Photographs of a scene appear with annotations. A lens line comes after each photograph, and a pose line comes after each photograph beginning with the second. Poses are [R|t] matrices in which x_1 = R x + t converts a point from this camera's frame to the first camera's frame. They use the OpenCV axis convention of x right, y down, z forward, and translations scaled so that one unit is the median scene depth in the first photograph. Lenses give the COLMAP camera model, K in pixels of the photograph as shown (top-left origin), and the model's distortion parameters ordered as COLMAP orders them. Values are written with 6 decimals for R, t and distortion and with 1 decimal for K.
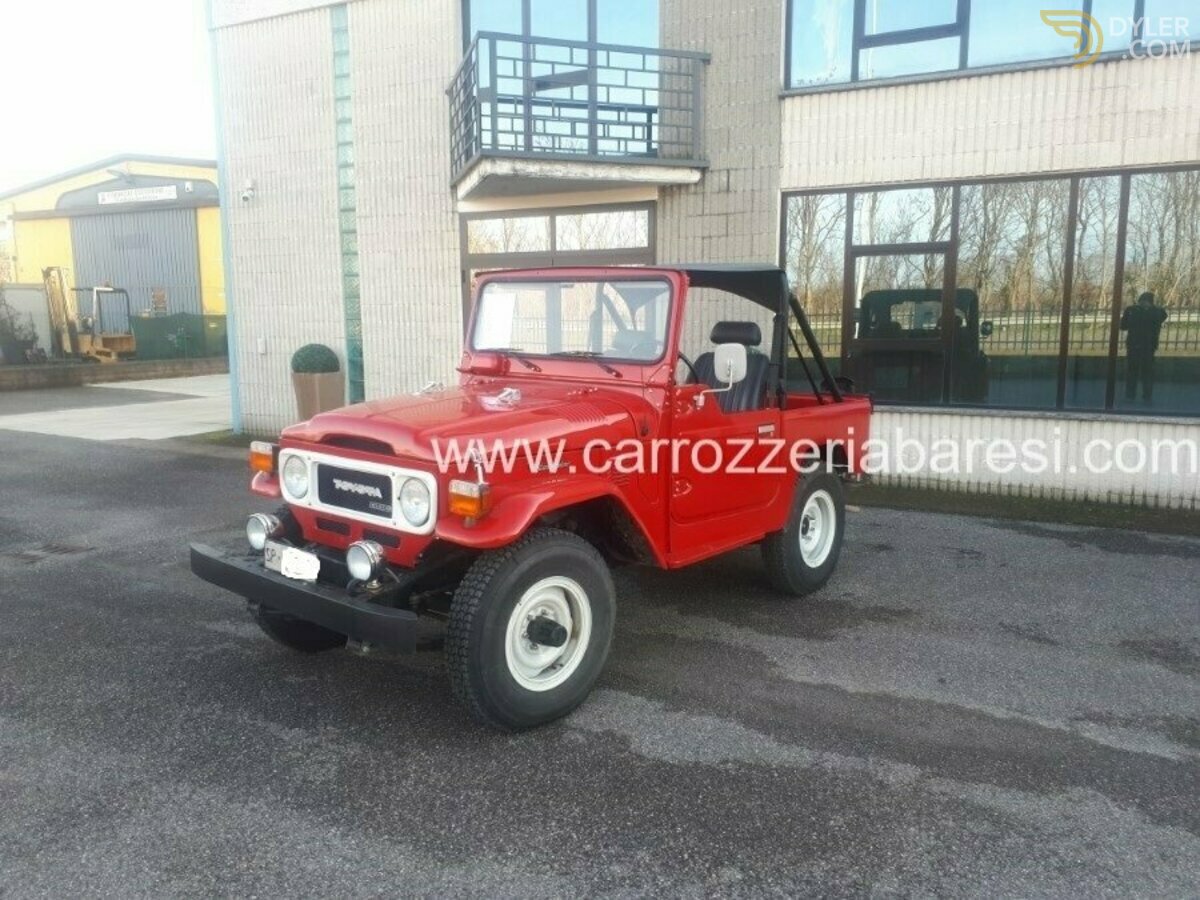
lens RADIAL K [[948.9, 0, 617.8], [0, 948.9, 453.1], [0, 0, 1]] dist [0.057855, -0.074148]
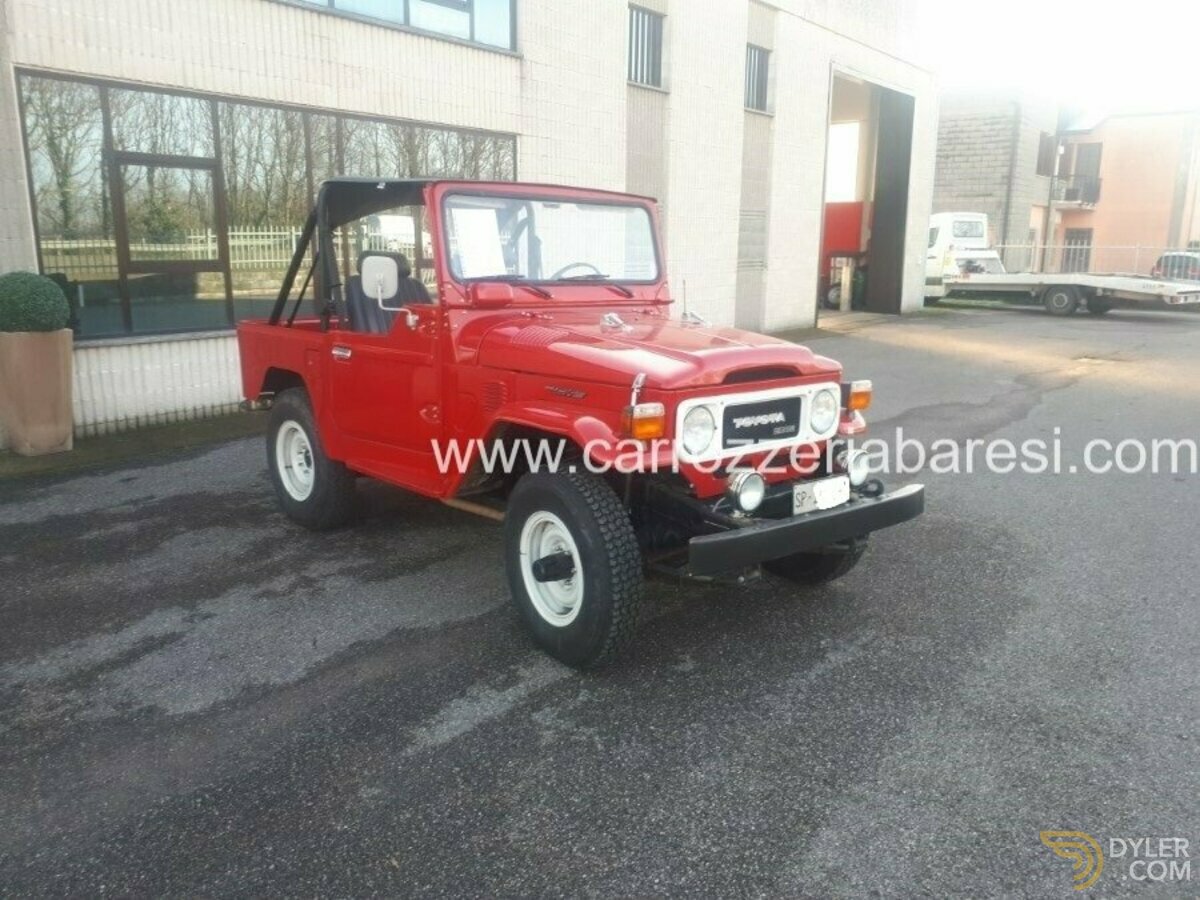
lens RADIAL K [[953.9, 0, 593.5], [0, 953.9, 443.8], [0, 0, 1]] dist [0.032032, -0.050994]
pose [[0.168517, -0.201517, 0.964880, -1.010067], [0.128176, 0.975048, 0.181254, -0.111448], [-0.977329, 0.093130, 0.190142, 0.796715]]
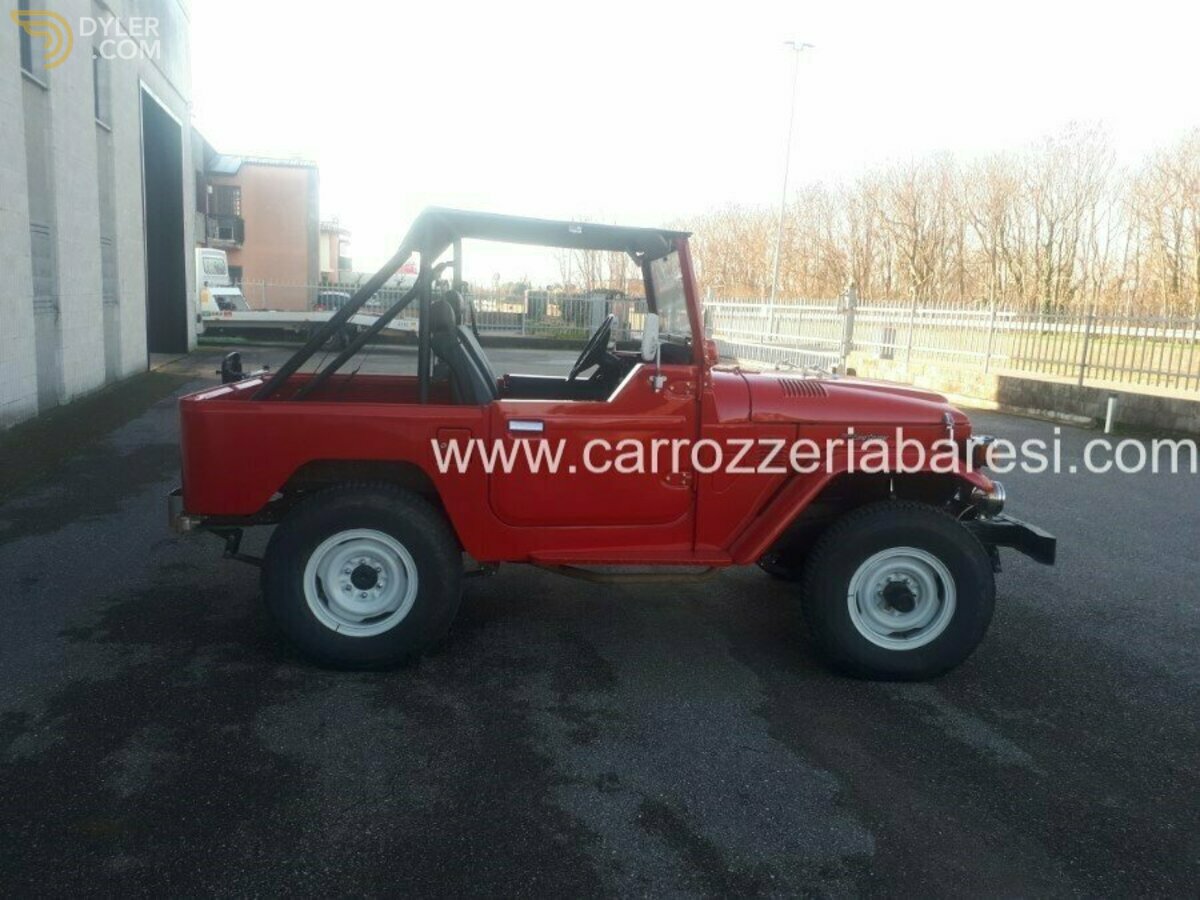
lens RADIAL K [[959.7, 0, 604.8], [0, 959.7, 446.2], [0, 0, 1]] dist [0.078205, -0.108542]
pose [[-0.680171, -0.136642, 0.720206, -0.720514], [0.062694, 0.968031, 0.242871, -0.233326], [-0.730368, 0.210346, -0.649859, 1.696443]]
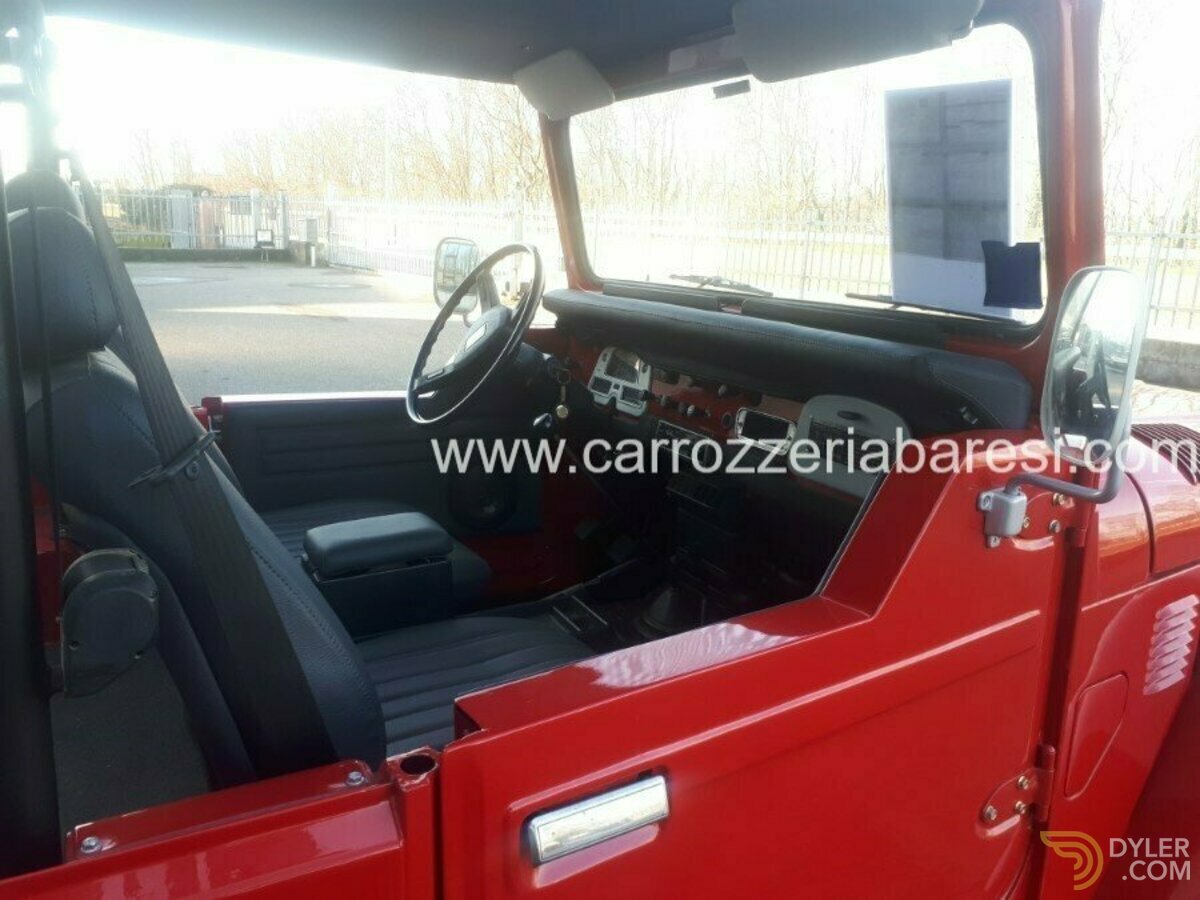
lens RADIAL K [[948.9, 0, 617.8], [0, 948.9, 453.1], [0, 0, 1]] dist [0.057855, -0.074148]
pose [[-0.923151, -0.127512, 0.362675, -0.151739], [0.013816, 0.931777, 0.362768, -0.180388], [-0.384189, 0.339900, -0.858409, 1.343291]]
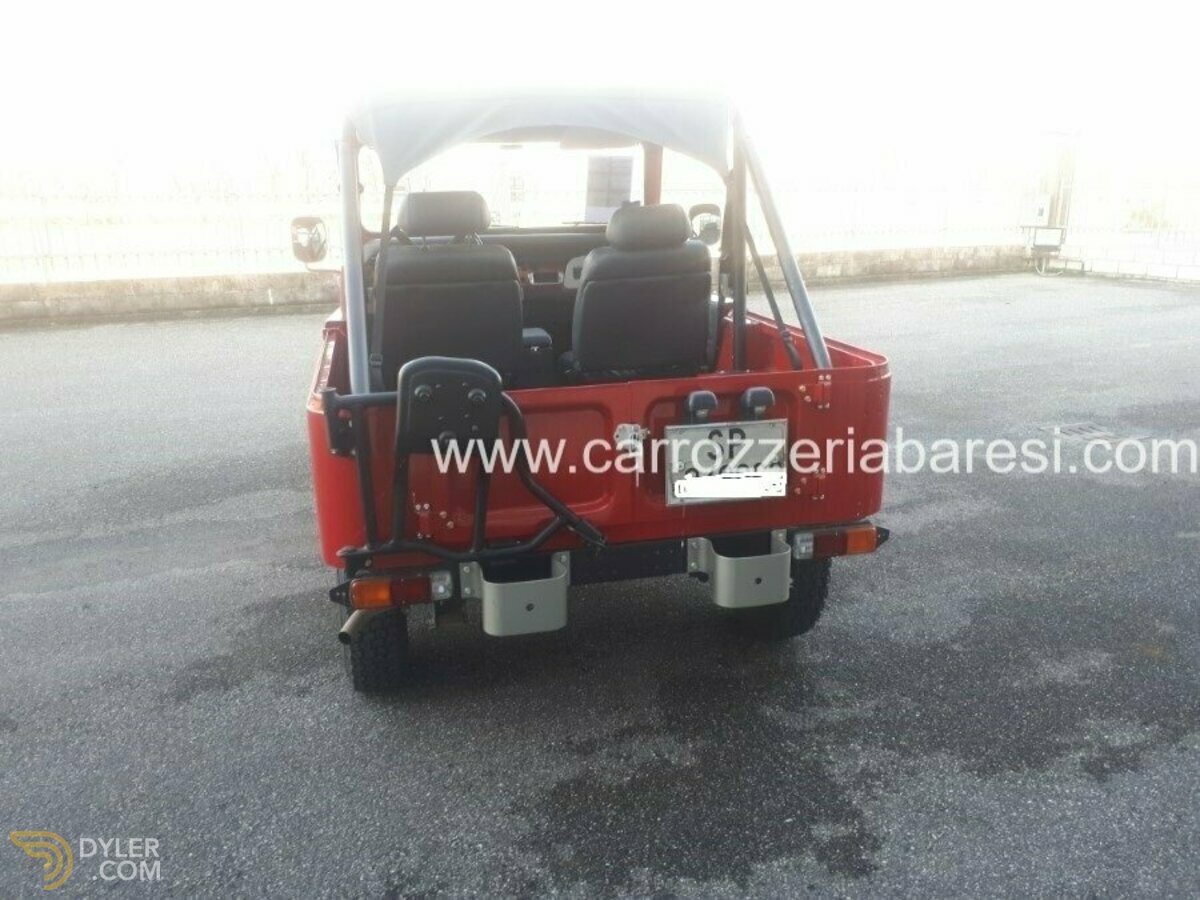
lens RADIAL K [[953.0, 0, 607.8], [0, 953.0, 451.4], [0, 0, 1]] dist [0.094319, -0.138062]
pose [[-0.614335, 0.213062, -0.759735, 0.614704], [-0.100278, 0.933964, 0.343010, -0.227118], [0.782648, 0.286908, -0.552401, 1.624444]]
